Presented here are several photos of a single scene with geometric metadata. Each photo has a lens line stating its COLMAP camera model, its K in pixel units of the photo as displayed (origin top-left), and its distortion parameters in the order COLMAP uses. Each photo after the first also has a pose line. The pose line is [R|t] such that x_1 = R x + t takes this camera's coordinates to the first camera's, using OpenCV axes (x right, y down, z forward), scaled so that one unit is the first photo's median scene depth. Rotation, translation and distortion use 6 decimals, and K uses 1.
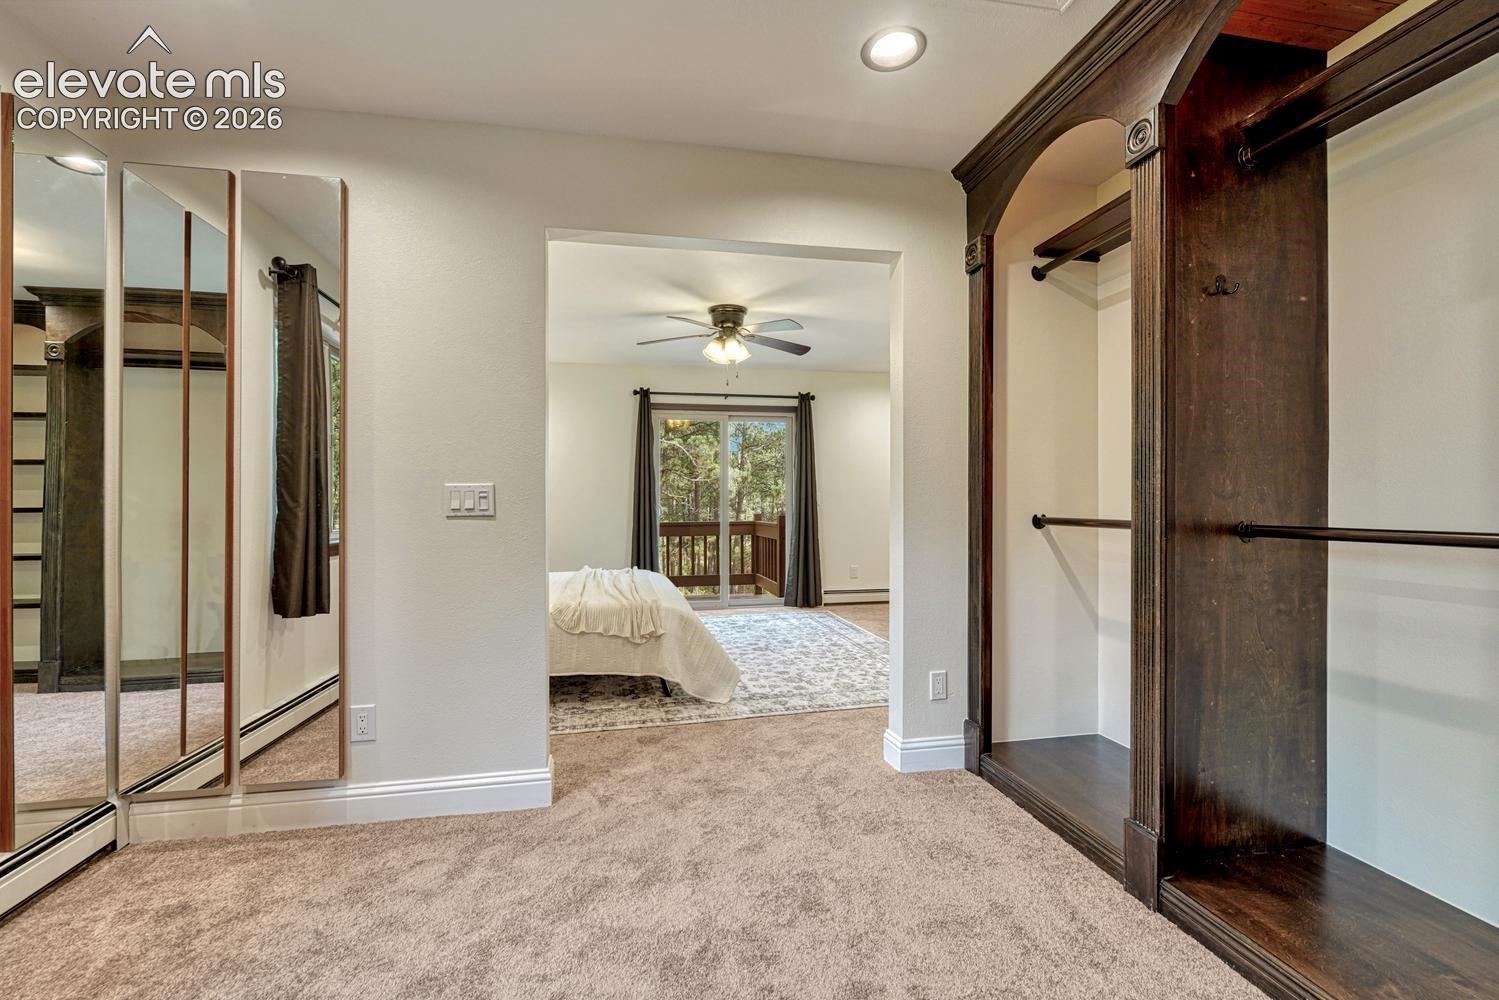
lens RADIAL K [[618.8, 0, 749.5], [0, 618.8, 500.0], [0, 0, 1]] dist [-0.001201, -0.000188]
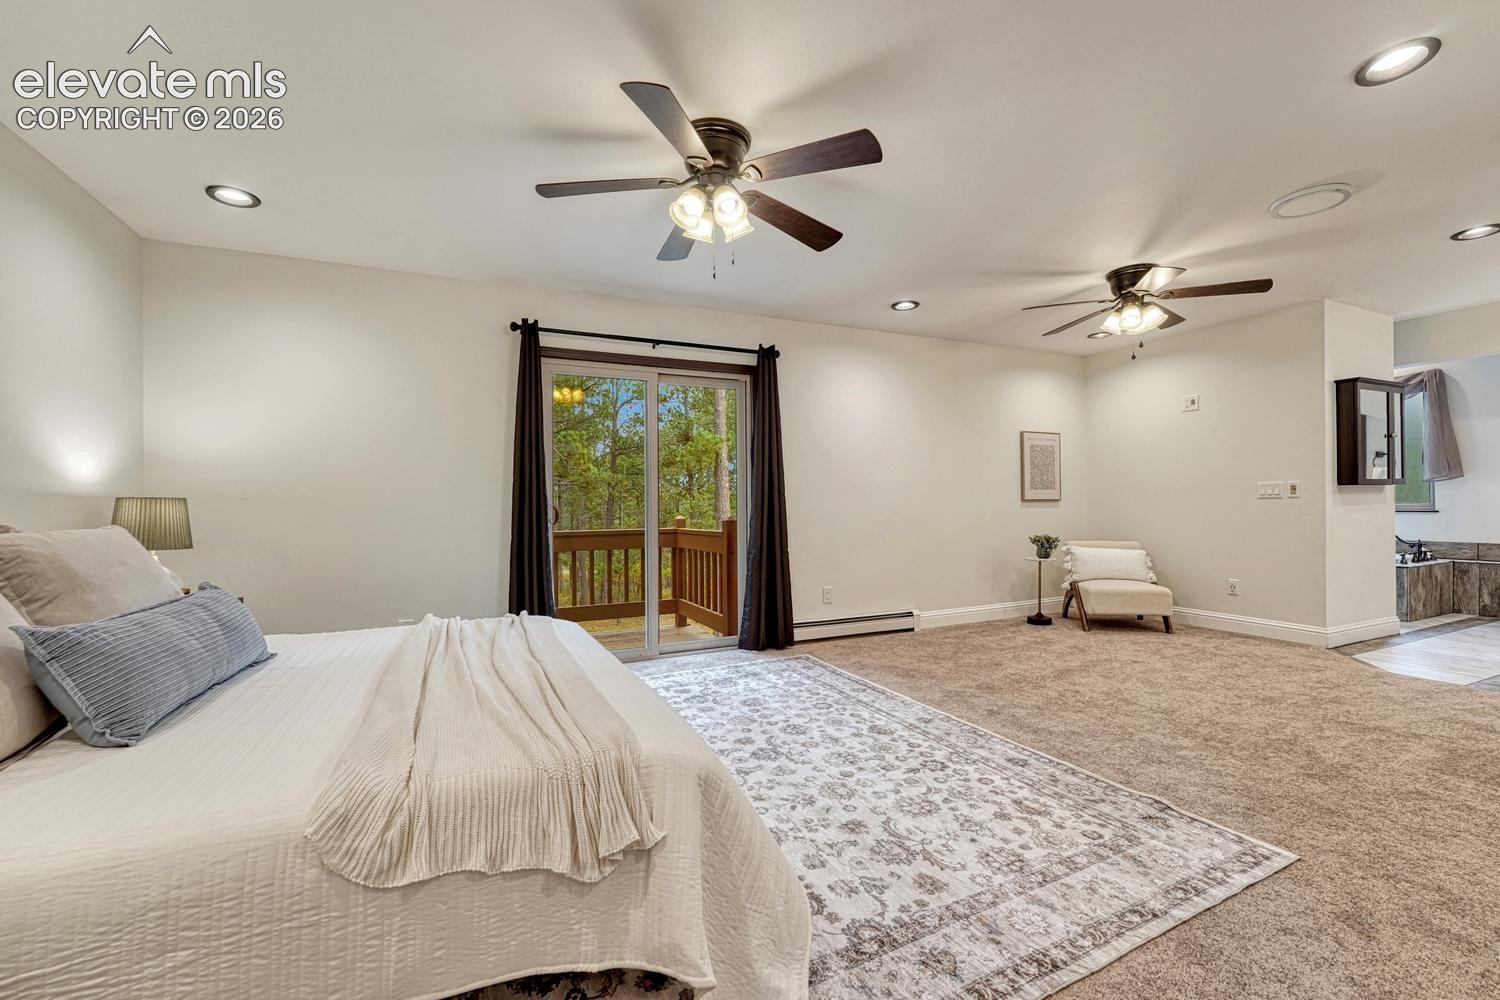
lens RADIAL K [[610.8, 0, 753.7], [0, 610.8, 503.2], [0, 0, 1]] dist [0.000442, -0.000119]
pose [[0.973839, -0.006860, 0.227135, -0.136409], [0.007870, 0.999963, -0.003542, 0.013967], [-0.227102, 0.005237, 0.973857, 0.519304]]
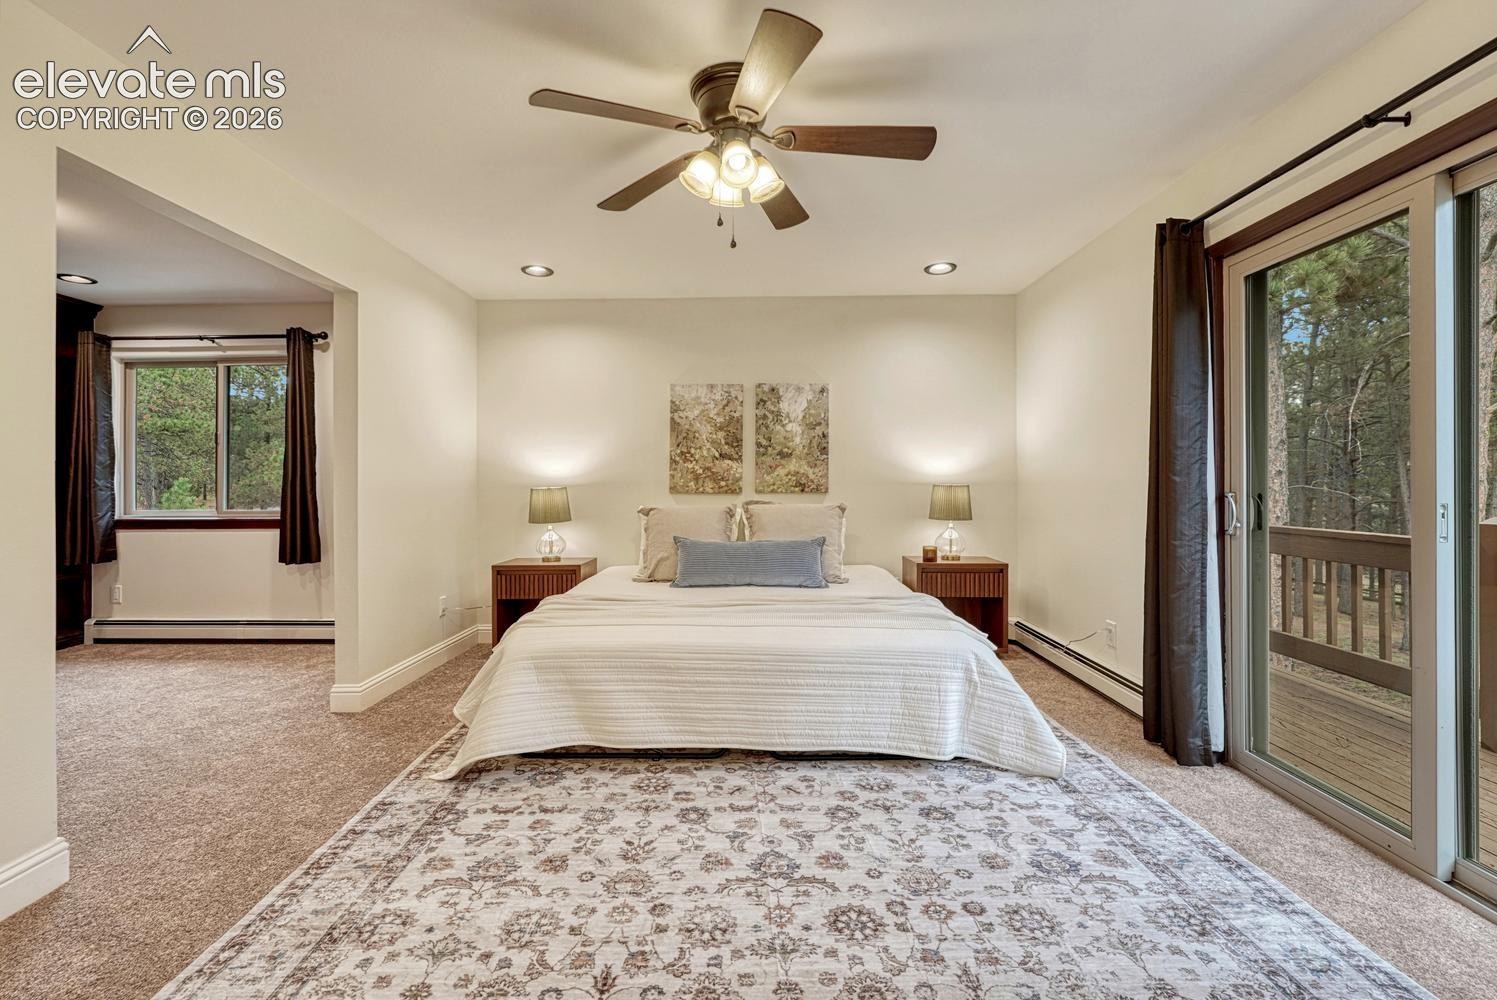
lens RADIAL K [[632.1, 0, 743.1], [0, 632.1, 484.7], [0, 0, 1]] dist [-0.008128, 0.000615]
pose [[-0.211515, 0.003059, -0.977370, 0.477509], [0.007224, 0.999973, 0.001566, -0.006461], [0.977348, -0.006729, -0.211532, 1.218879]]
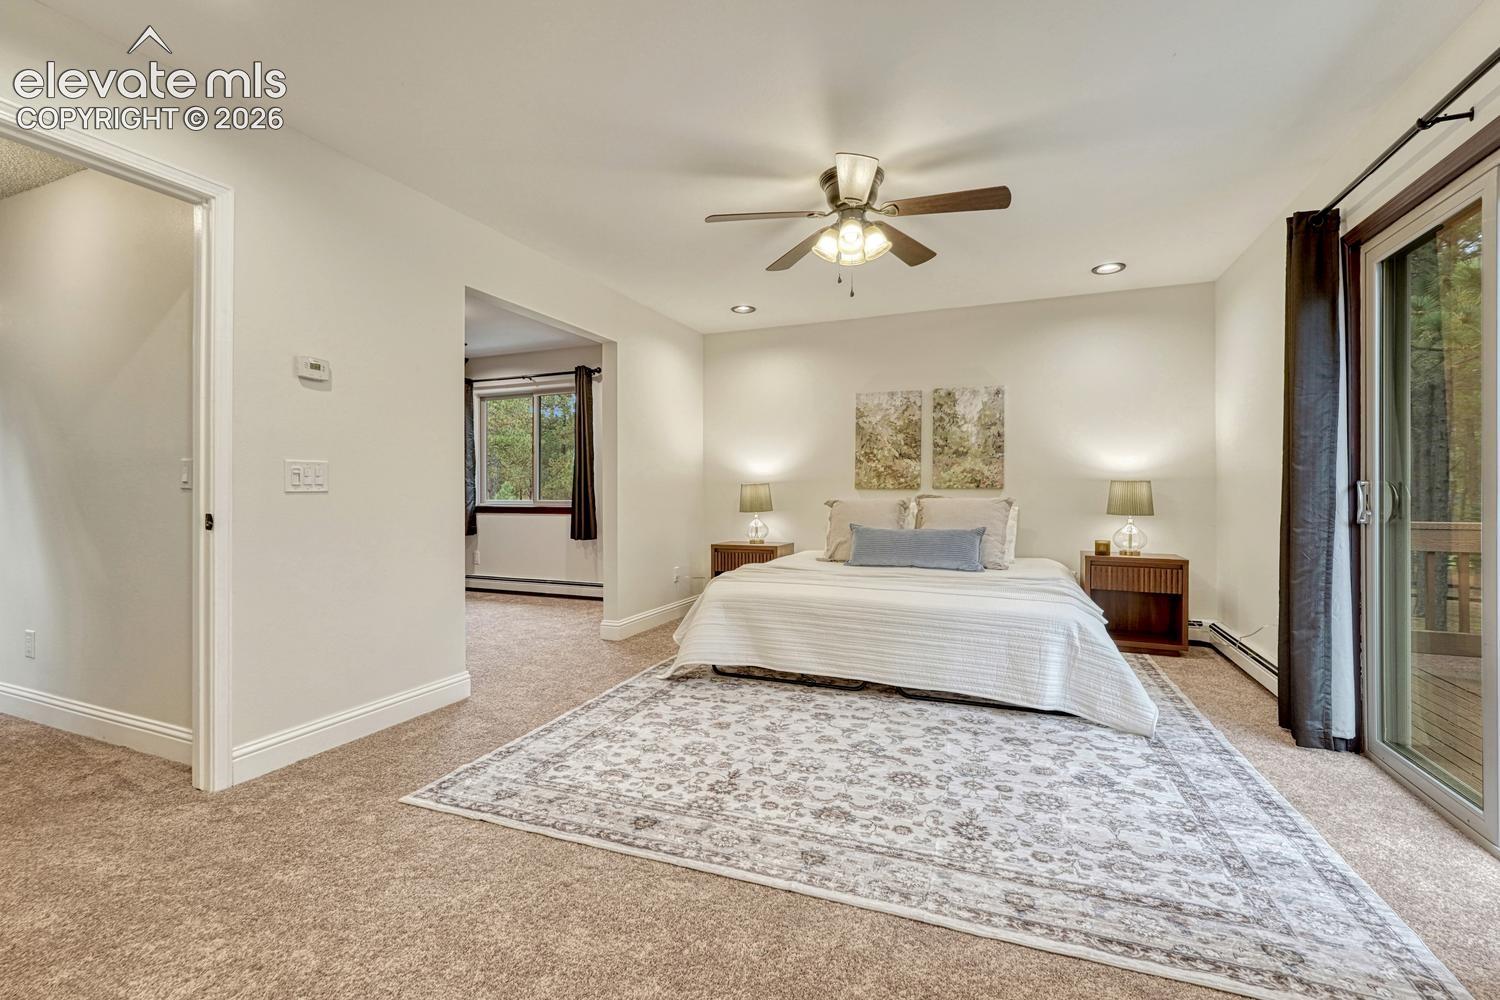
lens RADIAL K [[653.8, 0, 750.0], [0, 653.8, 500.0], [0, 0, 1]] dist [-0.002264, -0.000256]
pose [[-0.551053, 0.013157, -0.834367, 0.638026], [0.003749, 0.999905, 0.013291, 0.013652], [0.834462, 0.004196, -0.551049, 1.407445]]
